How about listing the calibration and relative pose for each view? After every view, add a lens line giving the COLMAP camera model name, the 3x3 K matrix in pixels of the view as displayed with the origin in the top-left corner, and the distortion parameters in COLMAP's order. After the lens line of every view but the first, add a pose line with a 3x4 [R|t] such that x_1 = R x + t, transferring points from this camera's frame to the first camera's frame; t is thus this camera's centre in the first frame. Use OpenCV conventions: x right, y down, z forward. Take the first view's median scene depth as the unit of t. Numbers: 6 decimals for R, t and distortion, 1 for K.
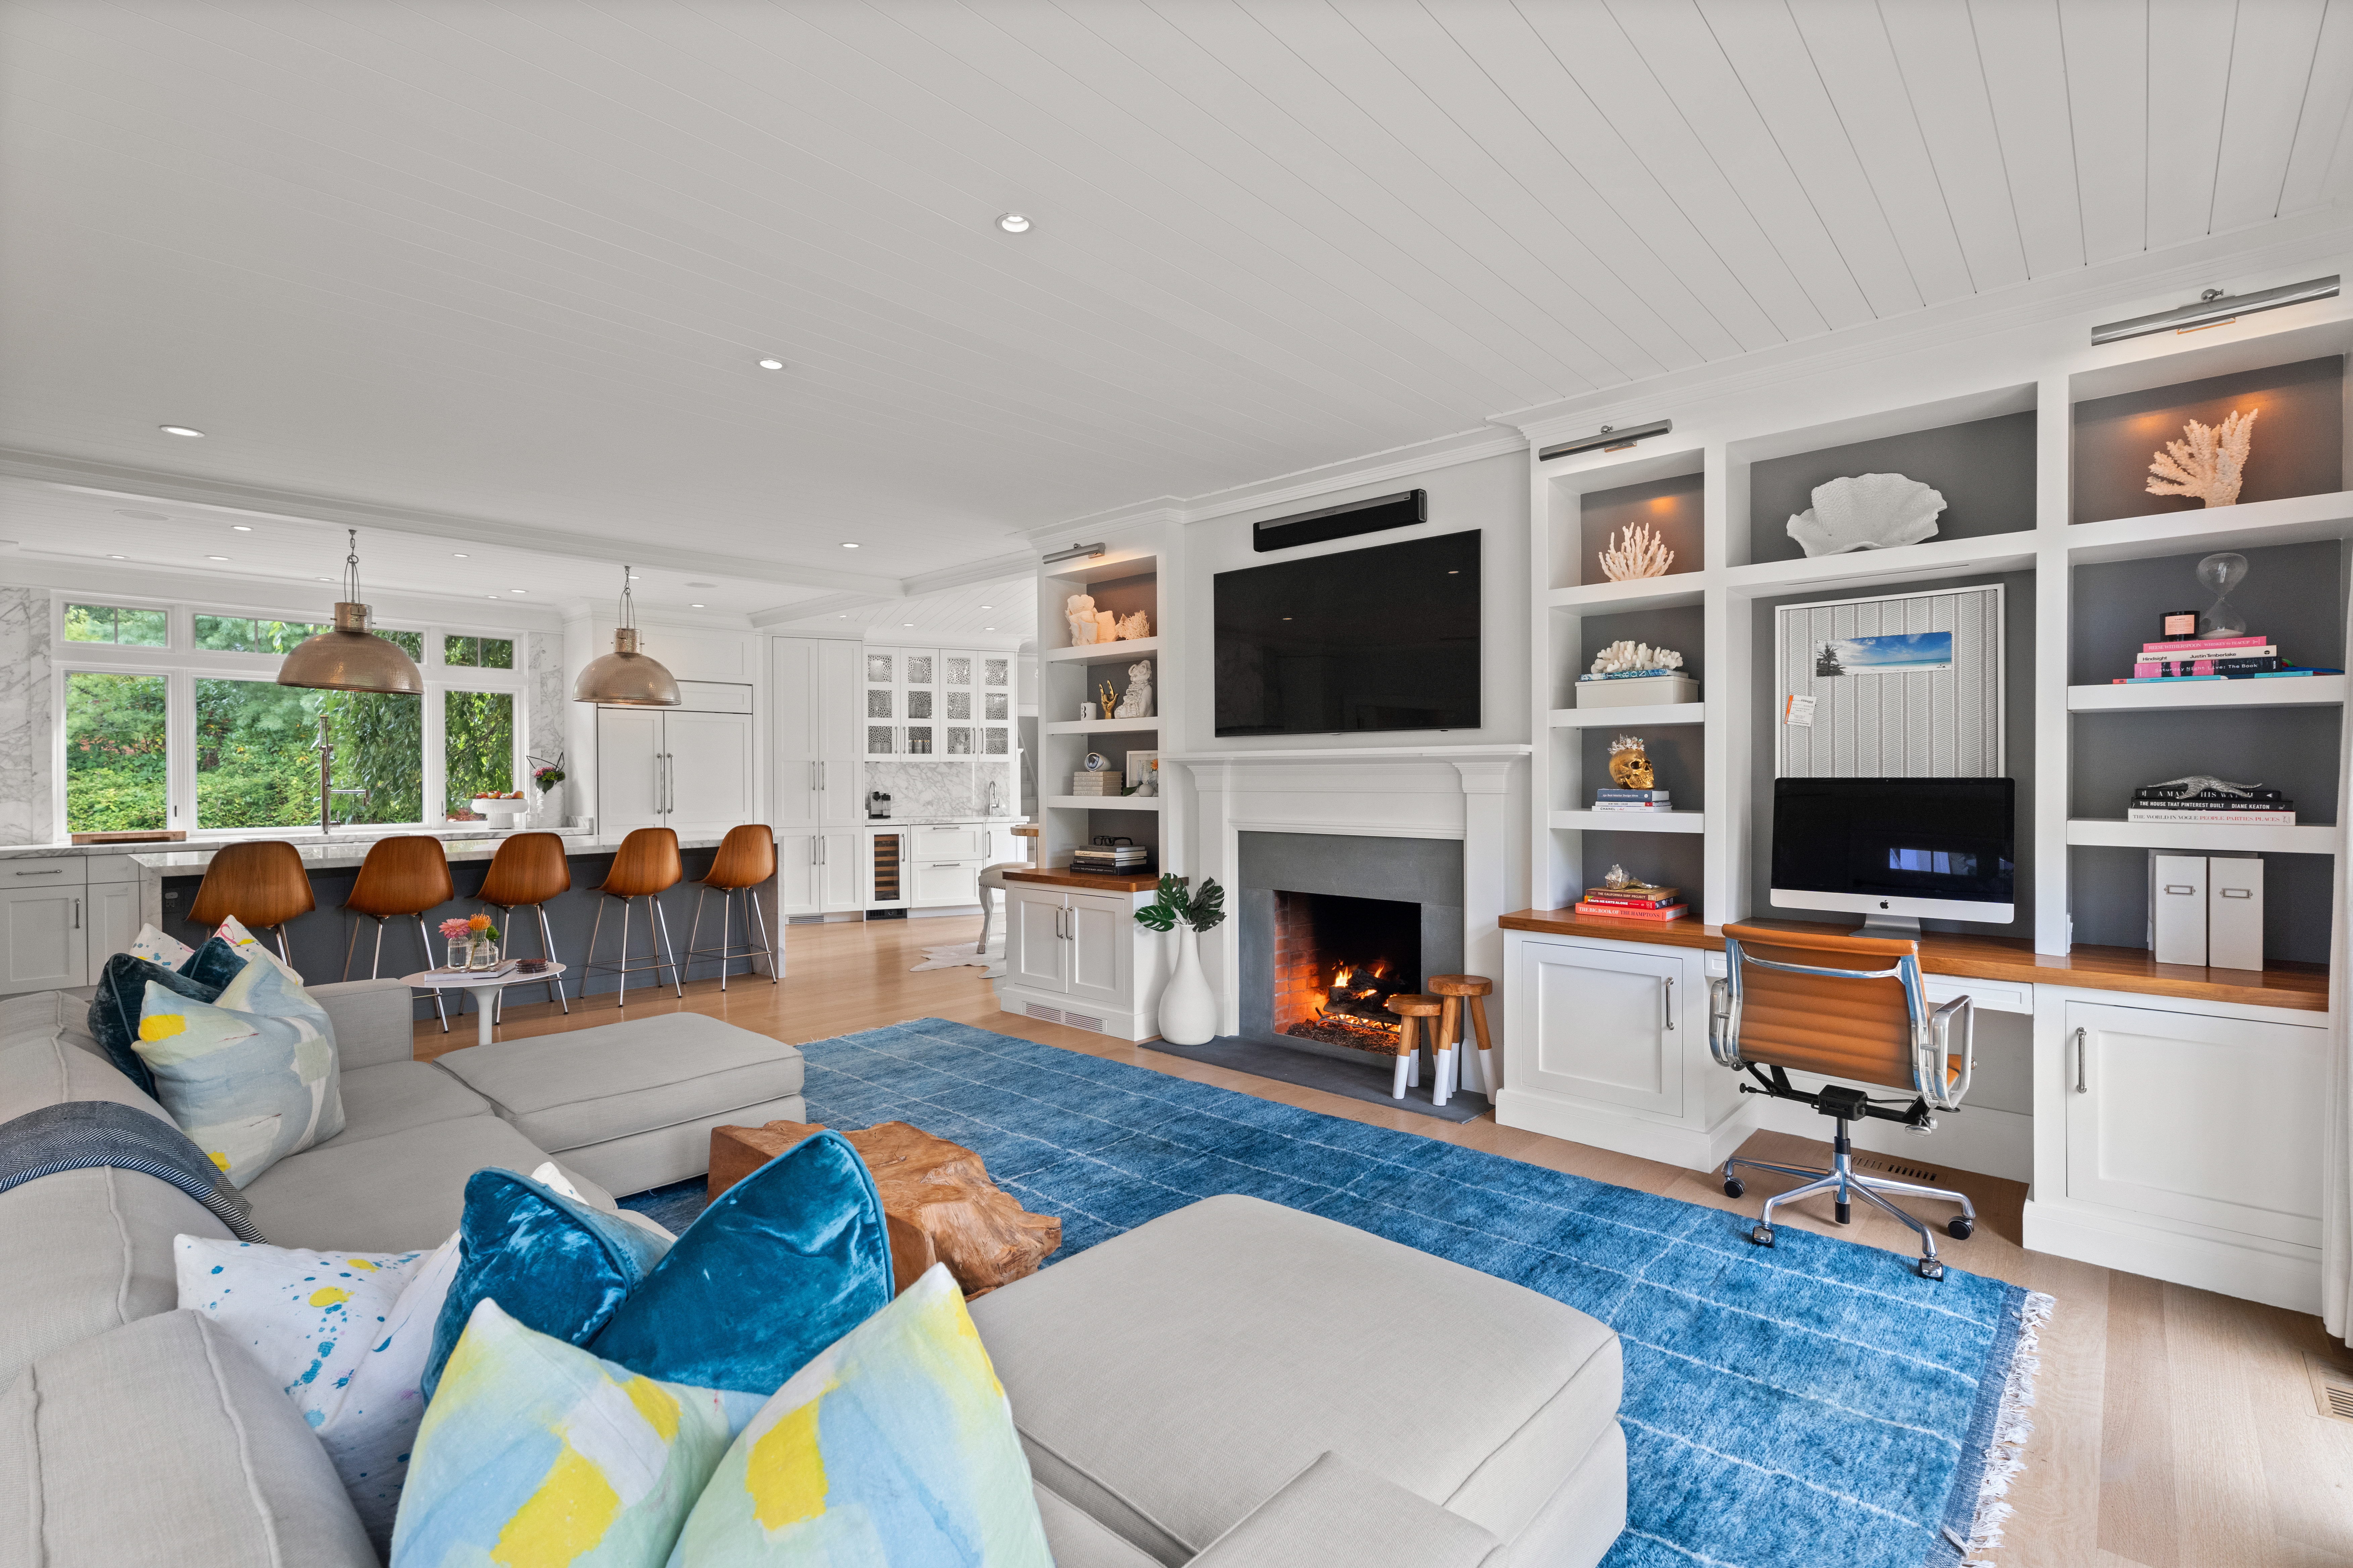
lens RADIAL K [[1052.2, 0, 1174.8], [0, 1052.2, 783.0], [0, 0, 1]] dist [-0.000230, 0.001905]
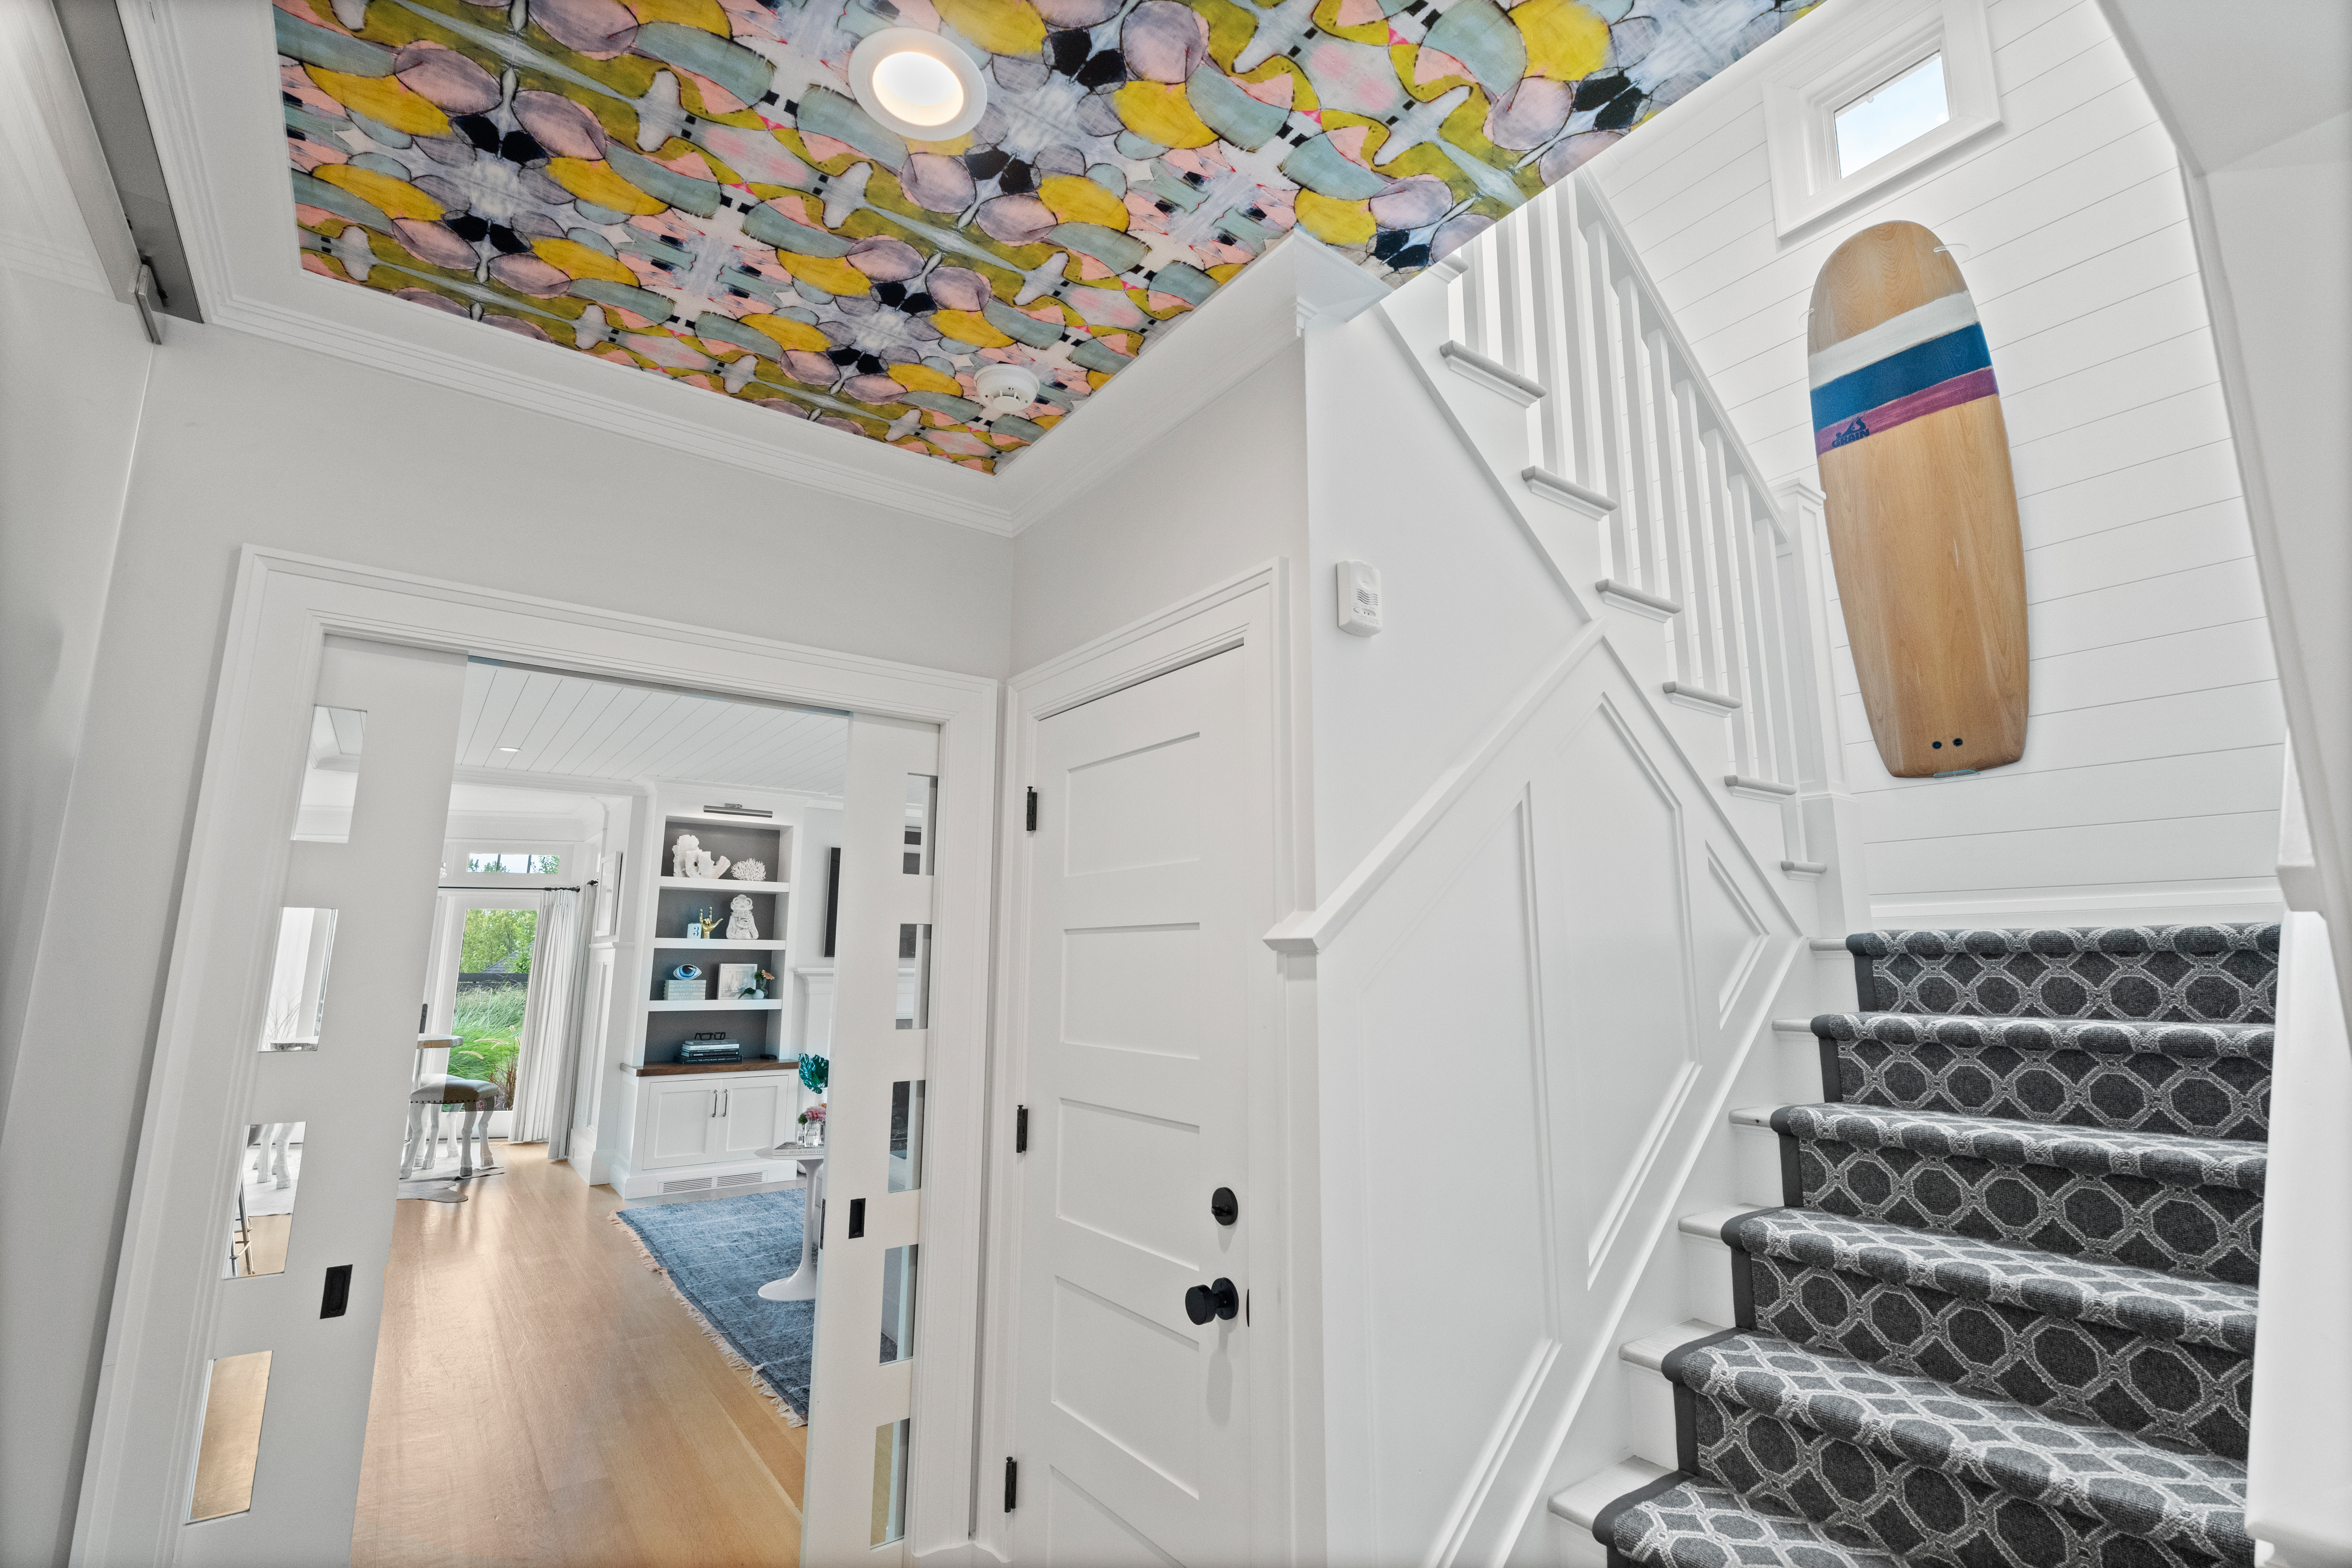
lens RADIAL K [[1051.8, 0, 1174.3], [0, 1051.8, 783.0], [0, 0, 1]] dist [-0.000230, 0.001905]
pose [[0.197617, 0.177275, 0.964117, -1.331921], [0.000906, 0.983479, -0.181021, -0.015931], [-0.980279, 0.036647, 0.194191, 0.222611]]
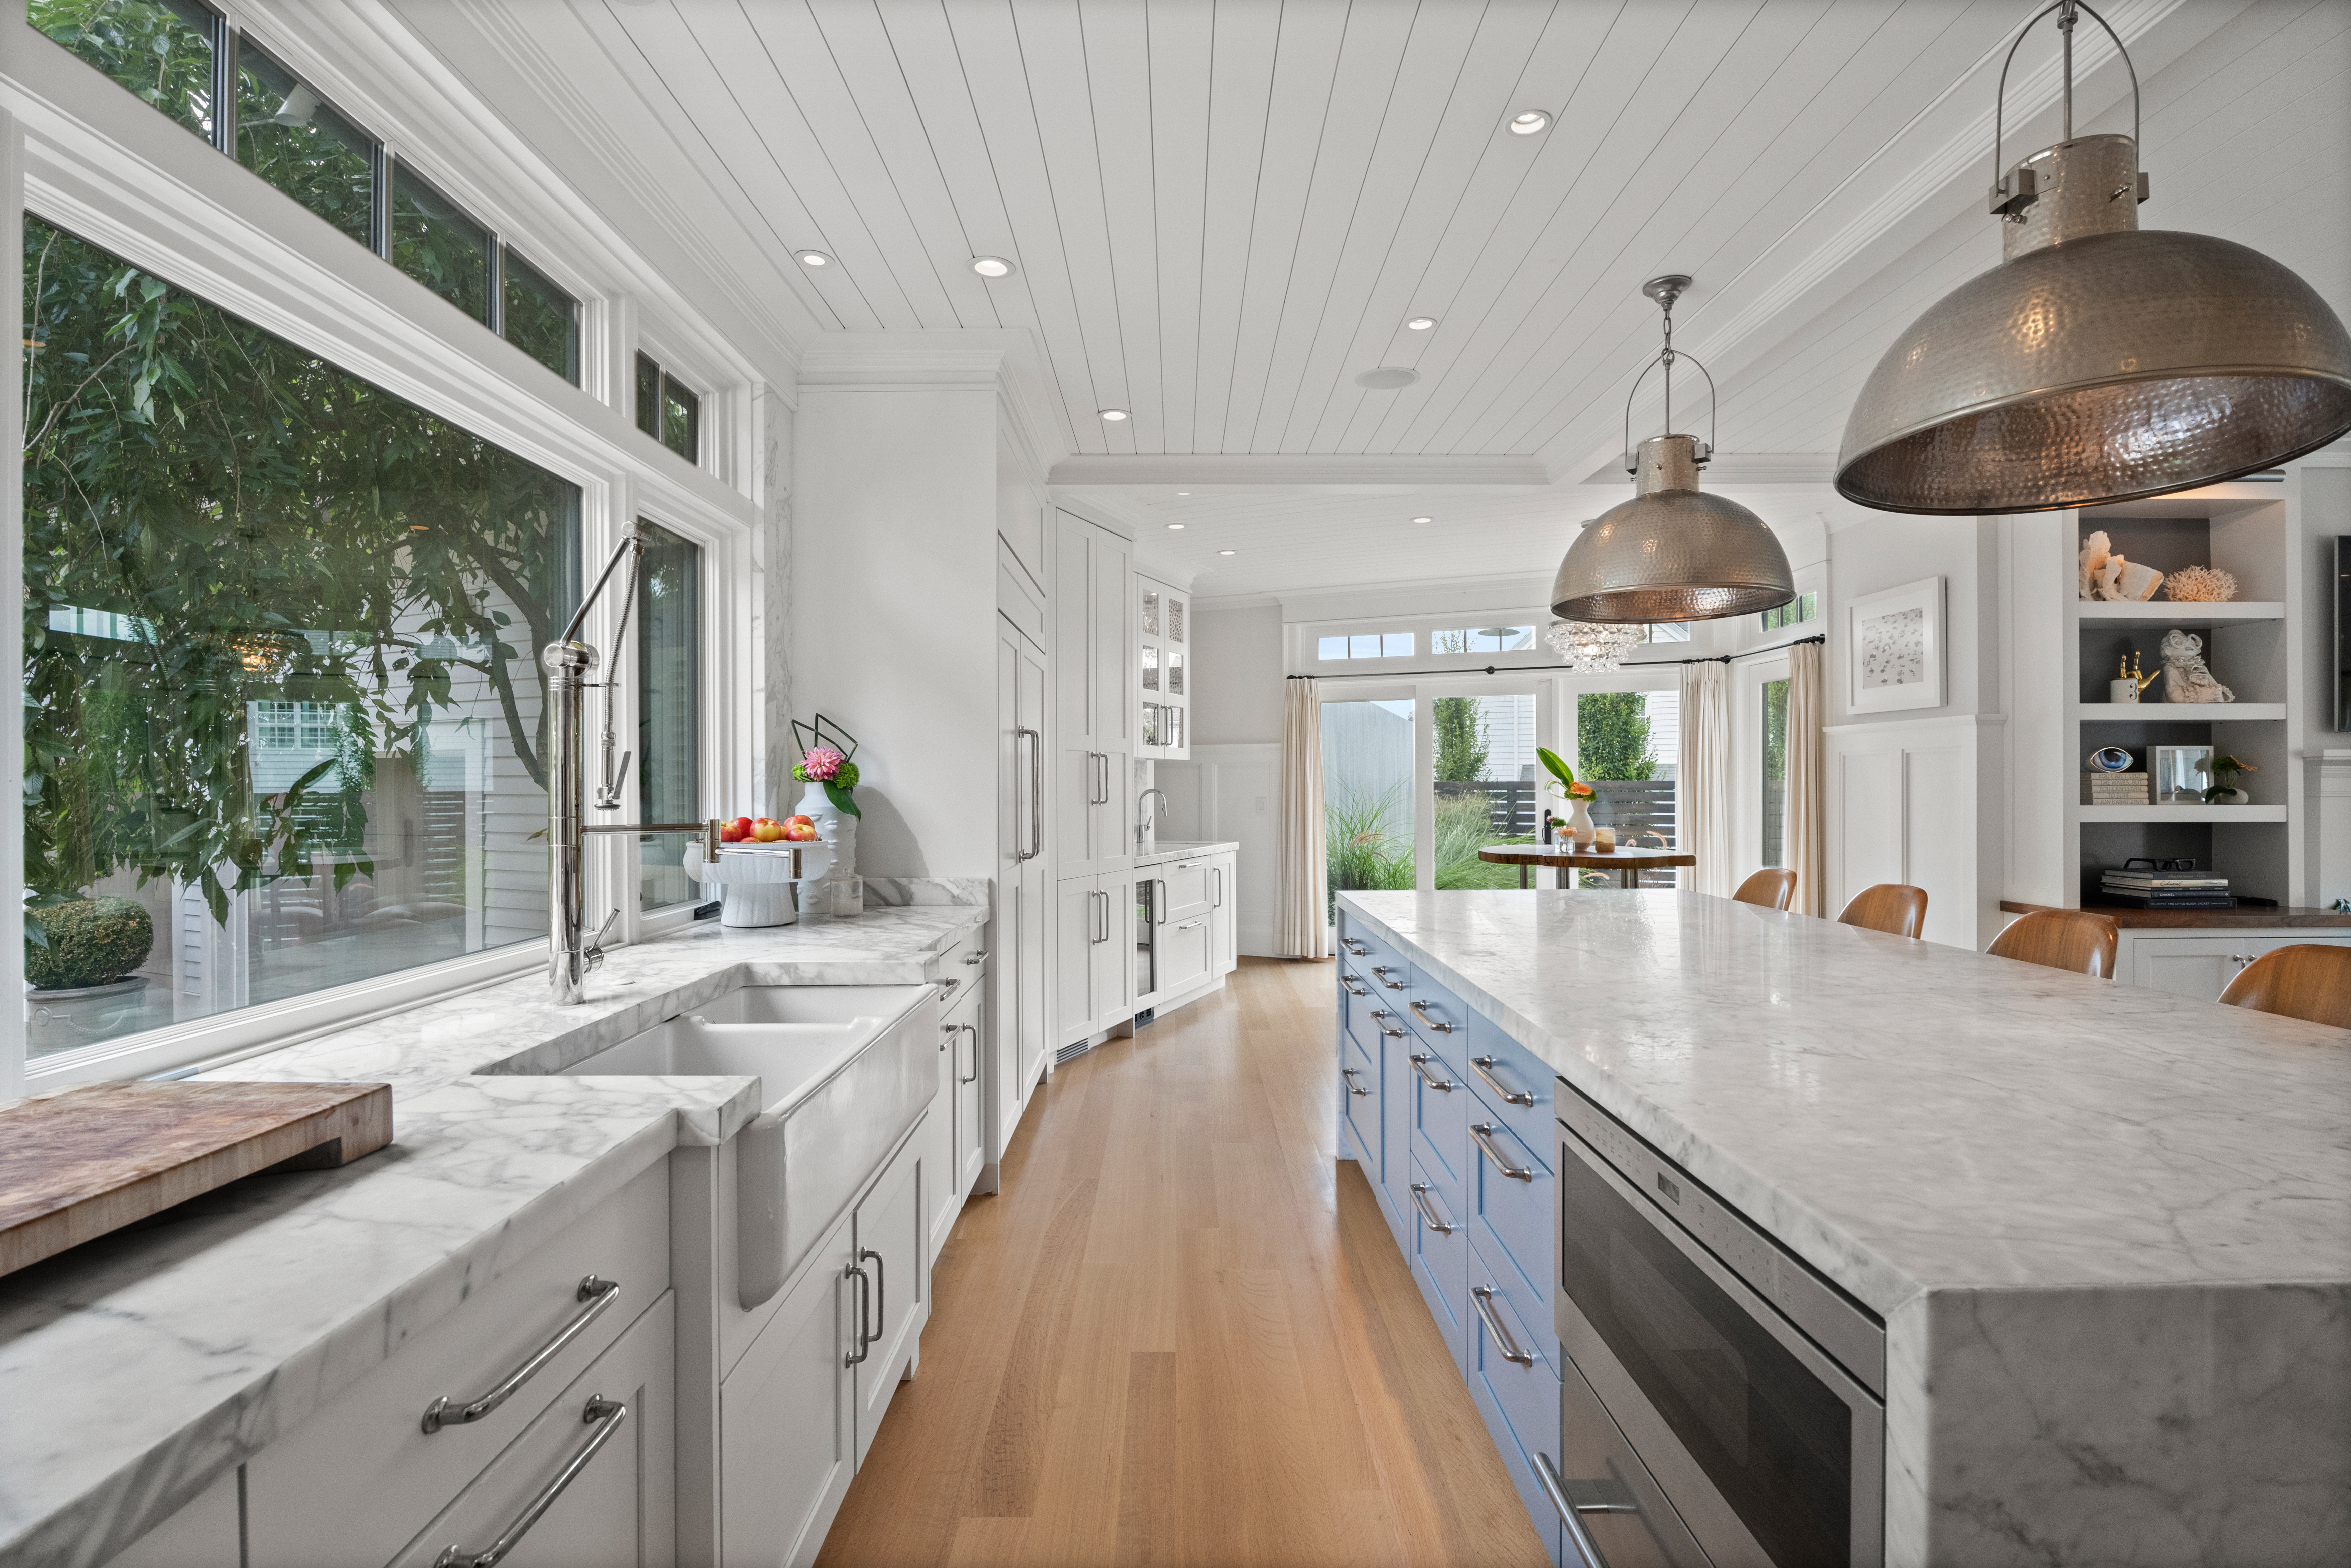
lens RADIAL K [[1081.8, 0, 1175.5], [0, 1081.8, 784.0], [0, 0, 1]] dist [-0.019974, -0.000463]
pose [[0.743831, 0.001588, 0.668366, -1.202859], [0.004600, 0.999961, -0.007496, -0.000031], [-0.668352, 0.008650, 0.743795, 0.991995]]
